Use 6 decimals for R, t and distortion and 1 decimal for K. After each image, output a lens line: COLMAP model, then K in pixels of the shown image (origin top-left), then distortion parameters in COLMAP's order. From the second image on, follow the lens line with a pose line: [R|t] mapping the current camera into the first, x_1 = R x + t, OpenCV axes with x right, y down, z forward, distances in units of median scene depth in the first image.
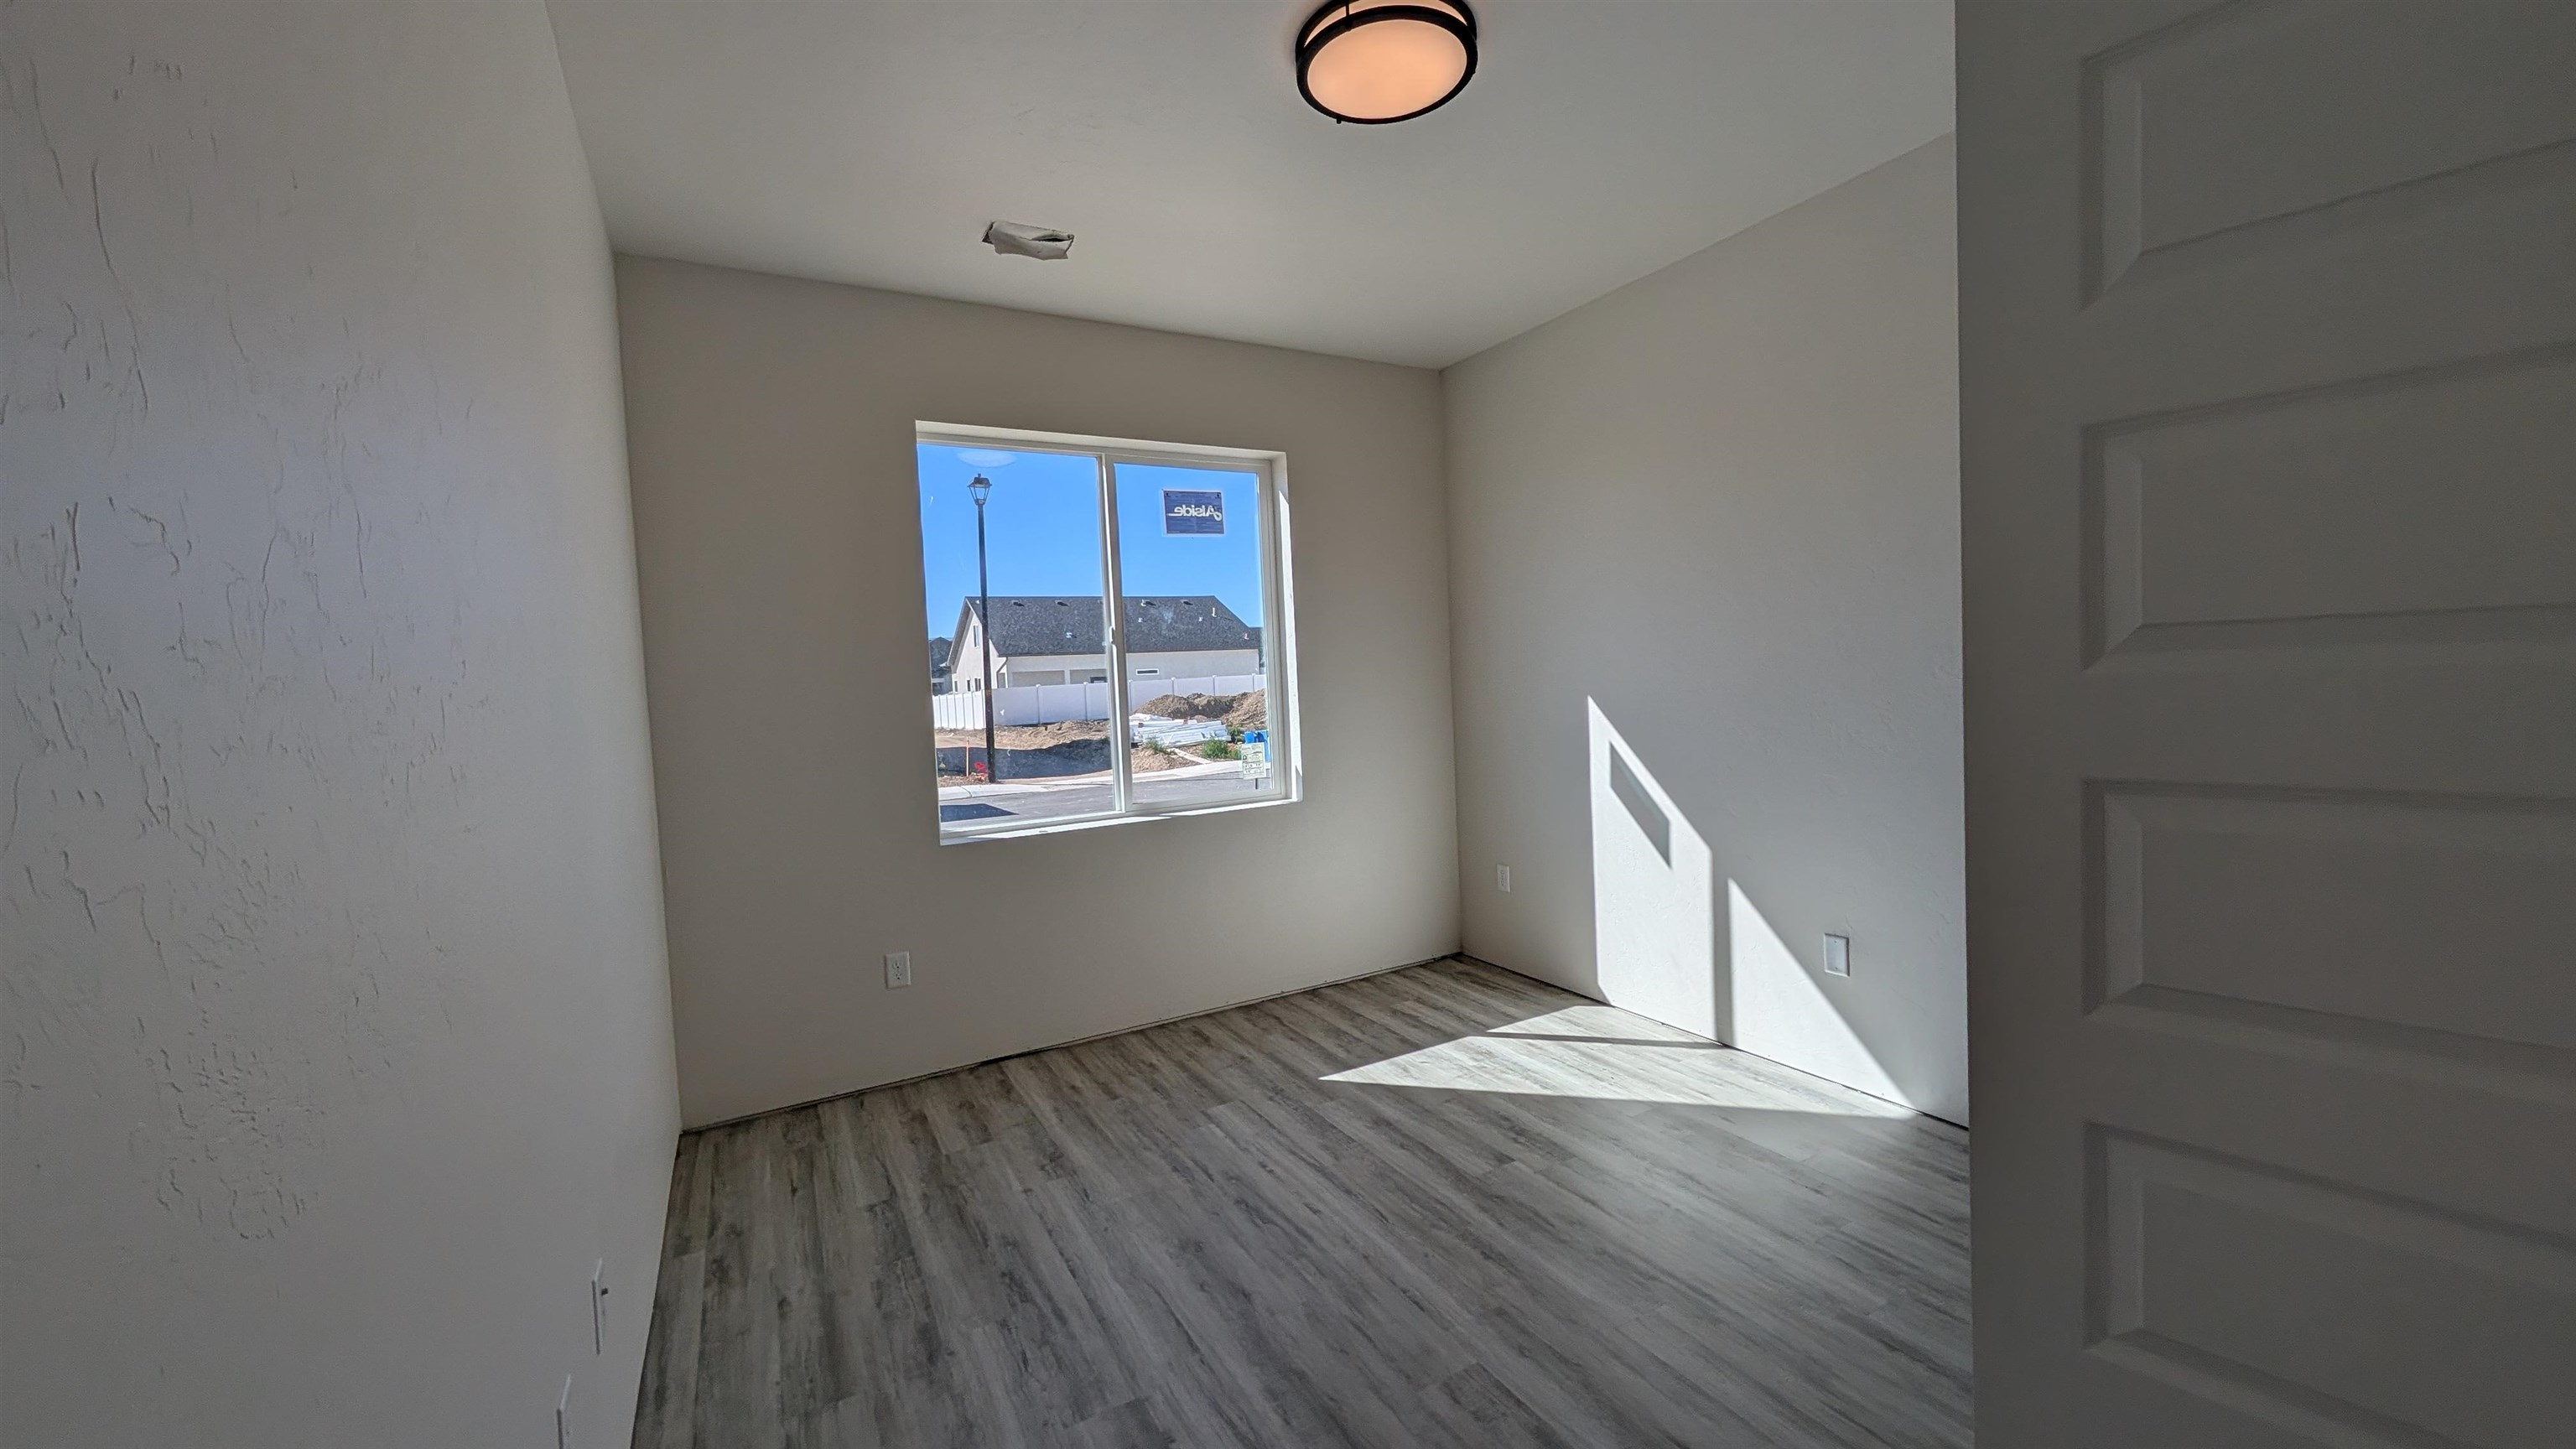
lens RADIAL K [[964.2, 0, 1288.0], [0, 964.2, 724.5], [0, 0, 1]] dist [-0.000139, -0.000031]
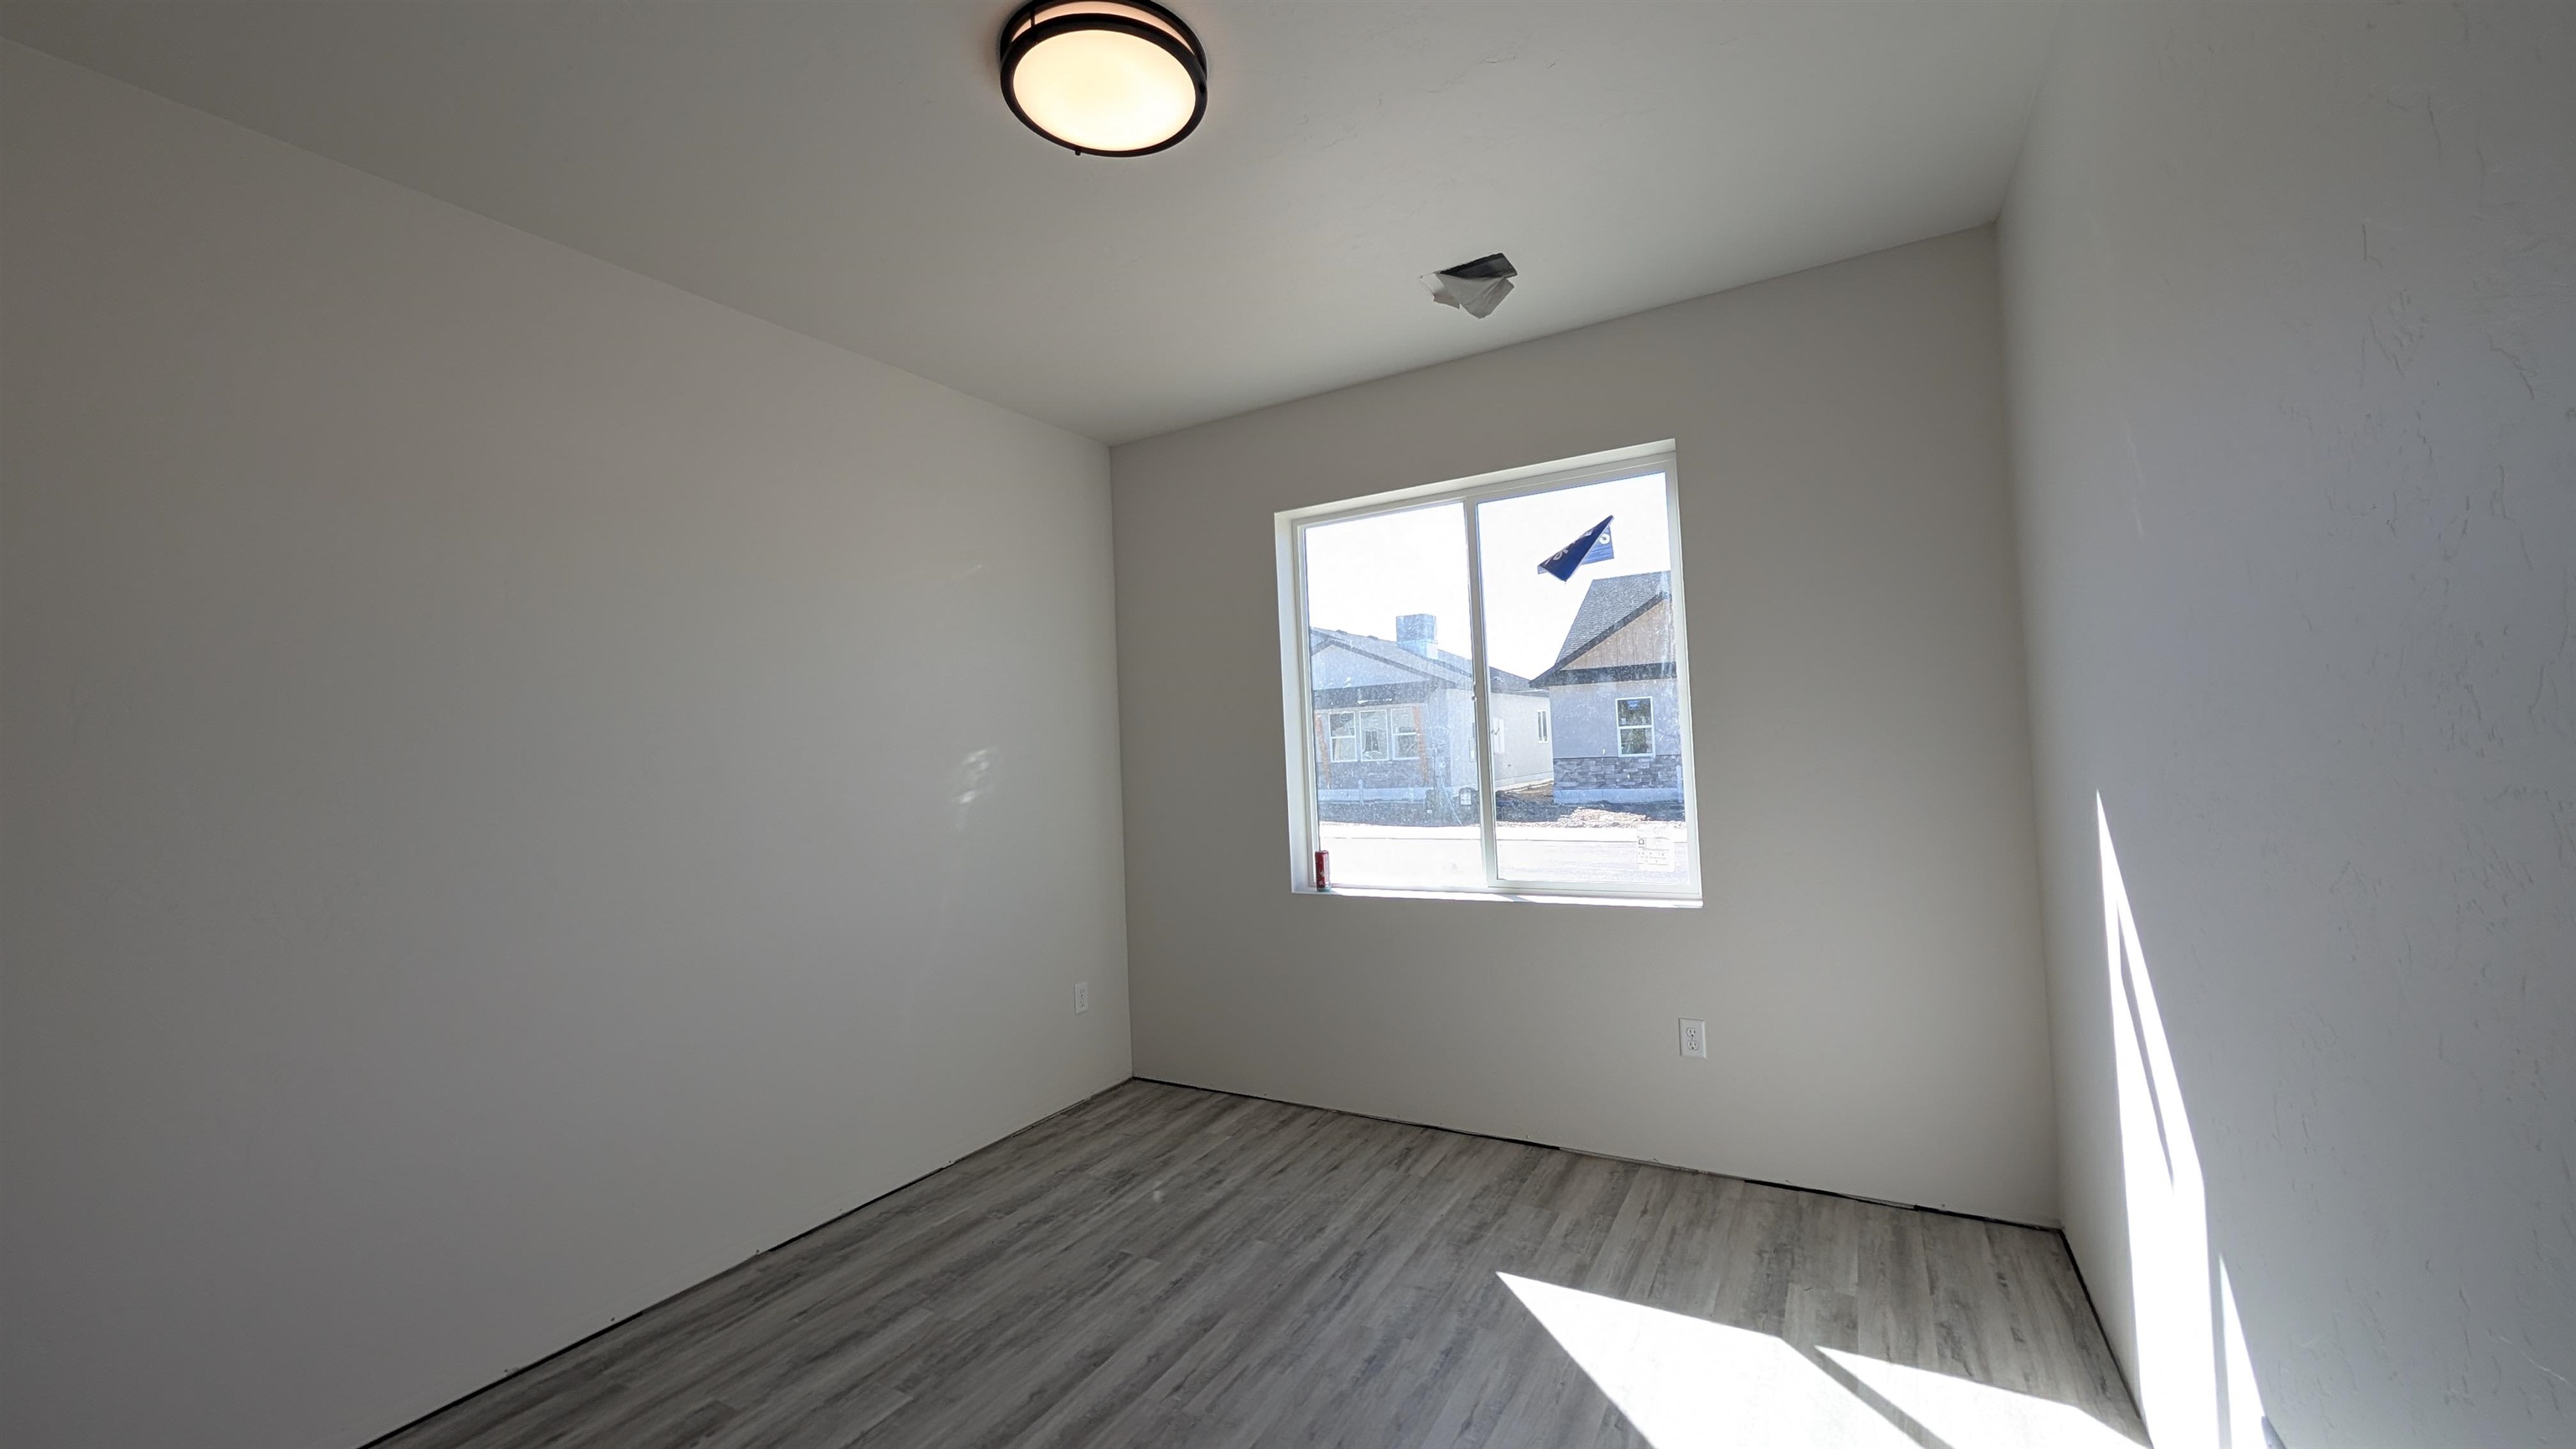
lens RADIAL K [[964.2, 0, 1288.0], [0, 964.2, 724.5], [0, 0, 1]] dist [-0.000139, -0.000031]
pose [[0.520616, -0.009899, -0.853734, 0.539248], [-0.033794, 0.998910, -0.032191, -0.029547], [0.853122, 0.045610, 0.519714, 0.404732]]
